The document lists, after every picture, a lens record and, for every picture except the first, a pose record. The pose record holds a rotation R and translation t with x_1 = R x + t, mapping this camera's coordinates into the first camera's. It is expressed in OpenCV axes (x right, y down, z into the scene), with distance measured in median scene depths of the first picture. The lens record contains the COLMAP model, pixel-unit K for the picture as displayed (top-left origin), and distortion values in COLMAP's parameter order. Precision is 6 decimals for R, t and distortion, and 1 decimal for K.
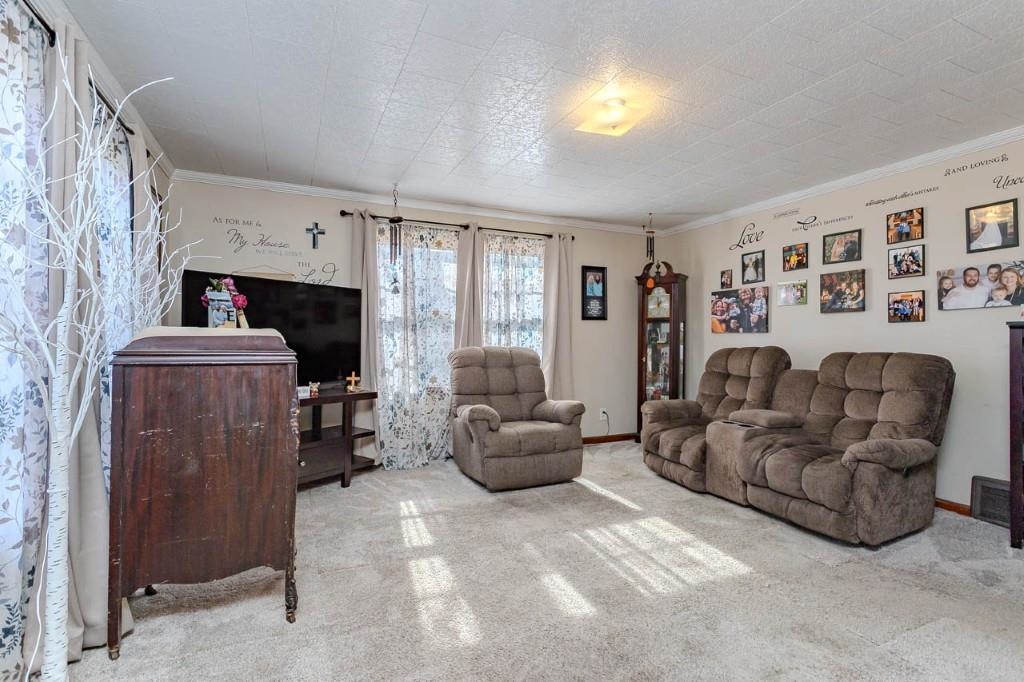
lens RADIAL K [[482.8, 0, 508.1], [0, 482.8, 339.6], [0, 0, 1]] dist [-0.002819, 0.002824]
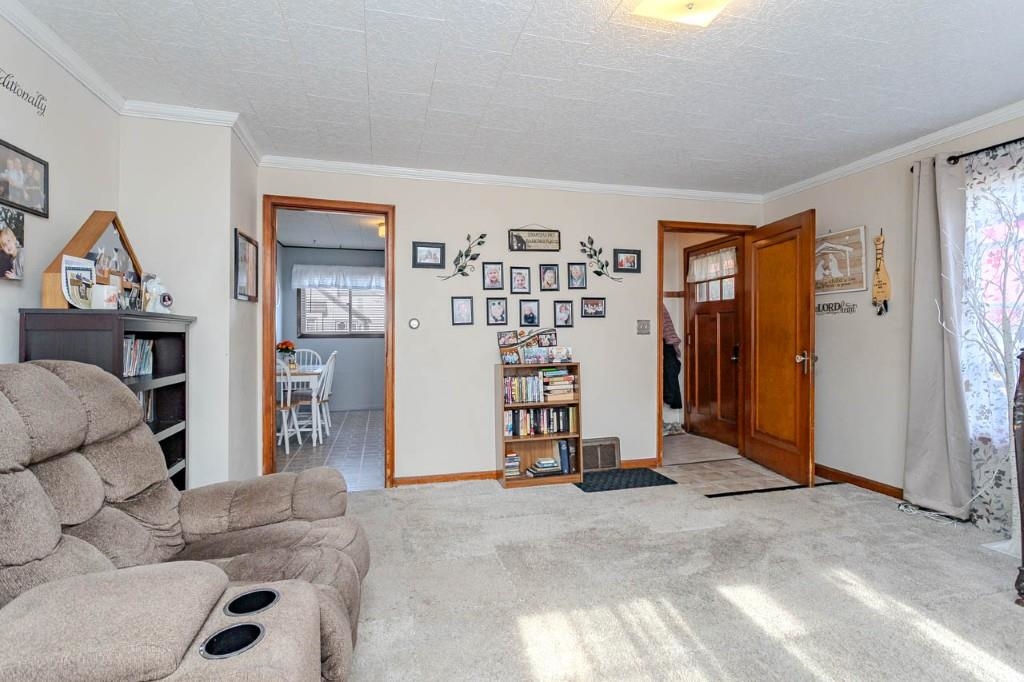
lens RADIAL K [[482.8, 0, 504.7], [0, 482.8, 330.5], [0, 0, 1]] dist [-0.002819, 0.002824]
pose [[-0.985837, -0.002394, 0.167687, 0.220007], [-0.003443, 0.999976, -0.005963, 0.000236], [-0.167669, -0.006456, -0.985822, 1.005272]]
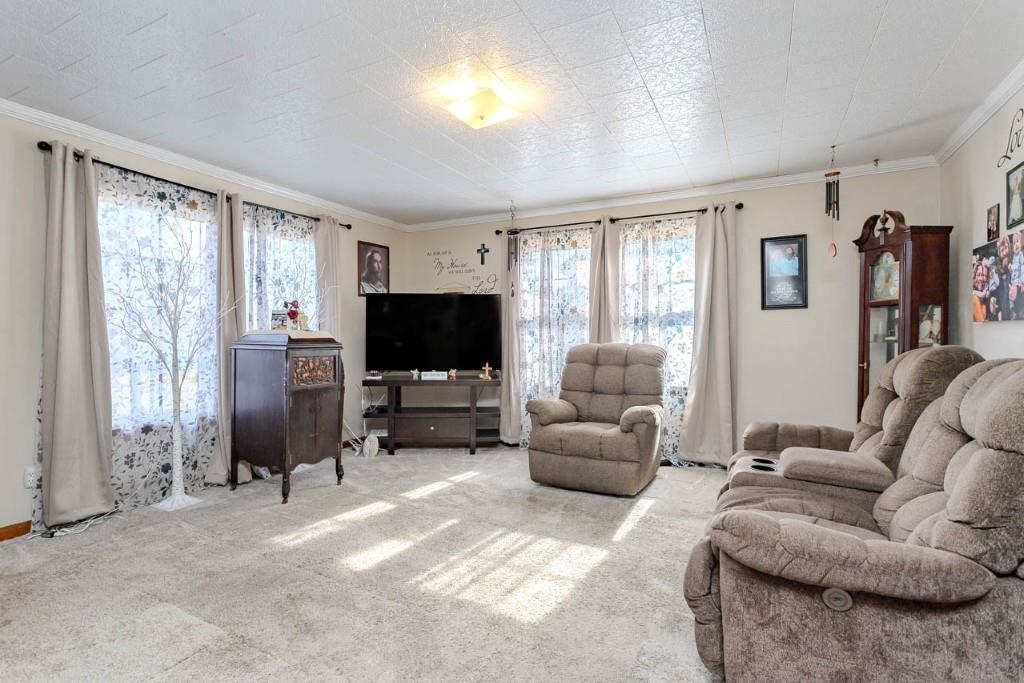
lens RADIAL K [[482.8, 0, 511.4], [0, 482.8, 340.2], [0, 0, 1]] dist [-0.002819, 0.002824]
pose [[0.619425, 0.001371, -0.785055, 0.616788], [0.001695, 0.999994, 0.003084, 0.005057], [0.785054, -0.003241, 0.619418, 0.266011]]
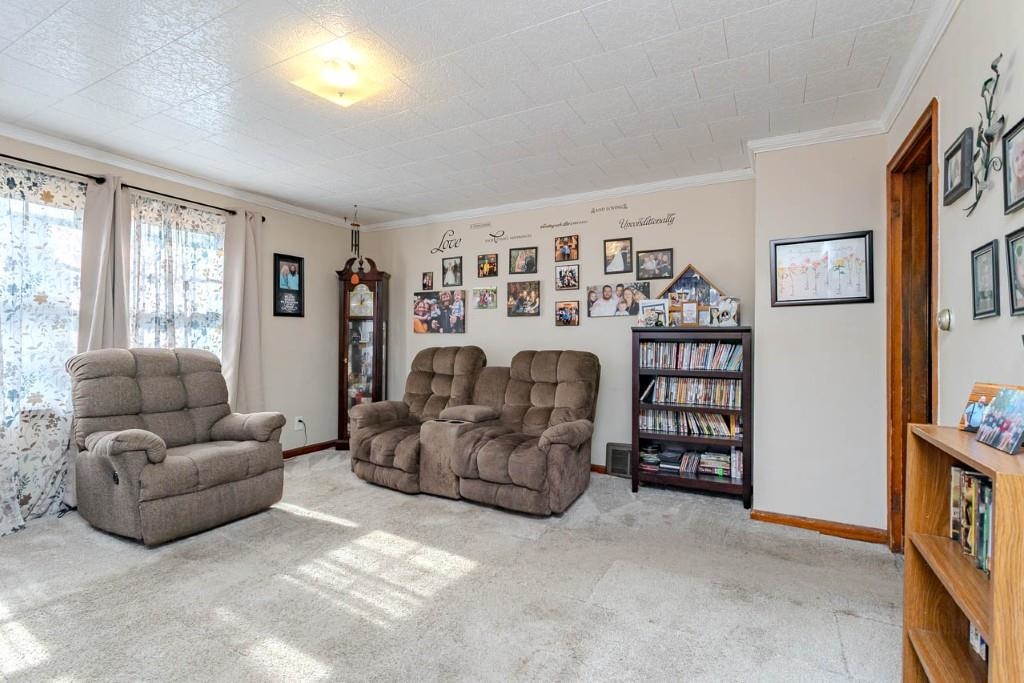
lens RADIAL K [[482.8, 0, 509.3], [0, 482.8, 339.2], [0, 0, 1]] dist [-0.002819, 0.002824]
pose [[0.799183, 0.001994, 0.601084, -0.034438], [-0.002578, 0.999997, 0.000110, -0.000930], [-0.601082, -0.001637, 0.799186, 0.076029]]
